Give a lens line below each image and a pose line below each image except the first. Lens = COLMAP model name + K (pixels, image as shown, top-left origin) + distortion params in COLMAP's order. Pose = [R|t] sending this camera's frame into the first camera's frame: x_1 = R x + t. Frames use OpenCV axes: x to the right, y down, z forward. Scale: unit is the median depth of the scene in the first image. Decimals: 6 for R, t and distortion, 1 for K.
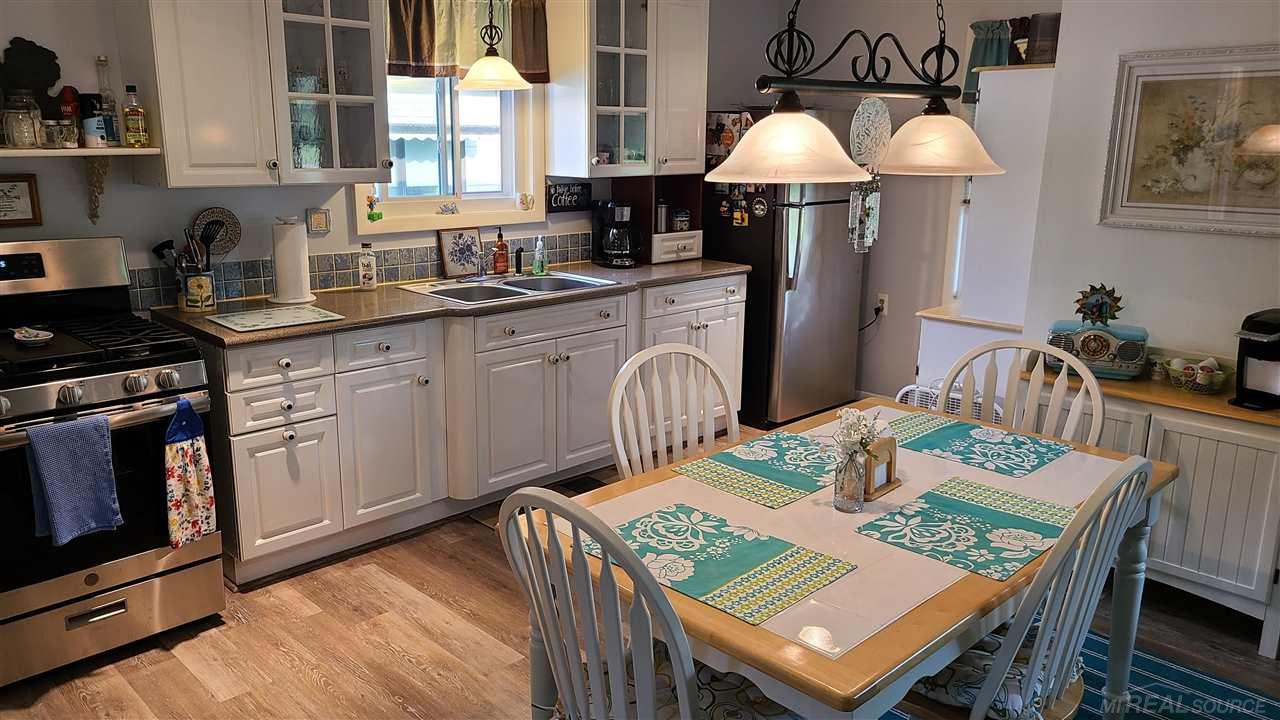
lens RADIAL K [[966.6, 0, 640.0], [0, 966.6, 360.0], [0, 0, 1]] dist [0.061126, -0.044032]
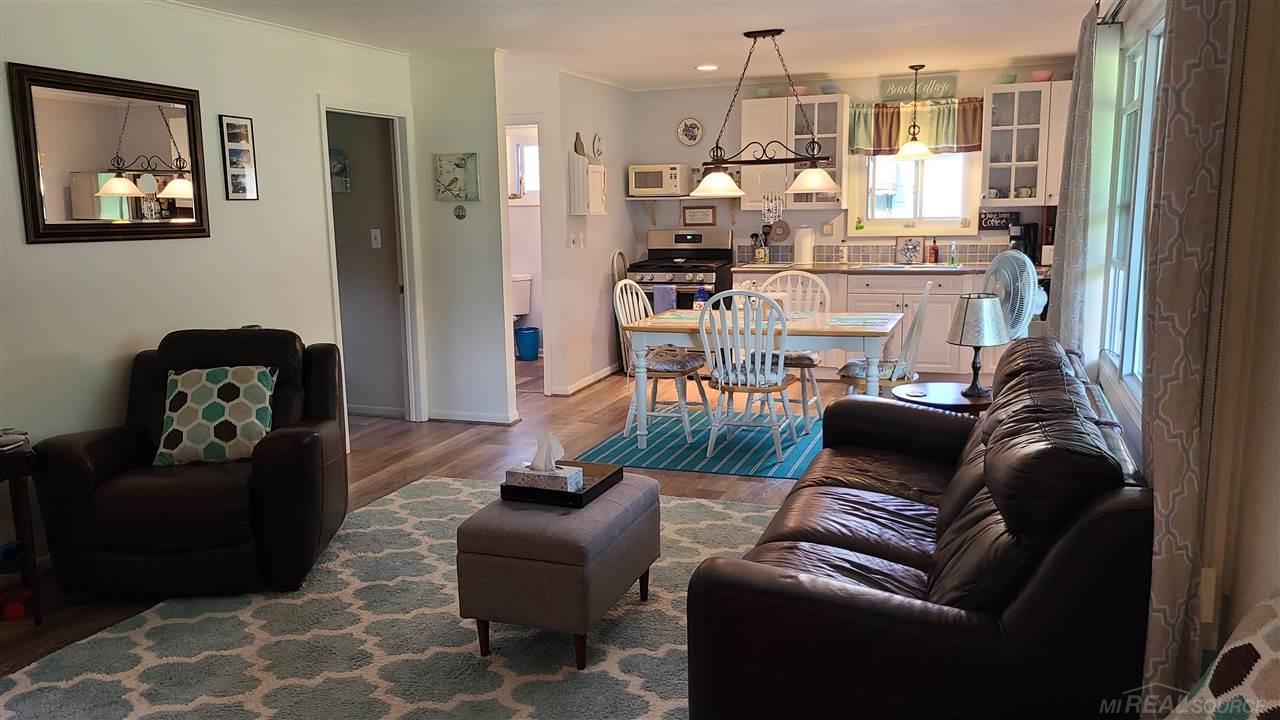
lens RADIAL K [[966.6, 0, 640.0], [0, 966.6, 360.0], [0, 0, 1]] dist [0.061126, -0.044032]
pose [[0.414930, 0.131669, -0.900276, 1.322405], [-0.187292, 0.980643, 0.057101, 0.082552], [0.890368, 0.144922, 0.431559, -0.186752]]
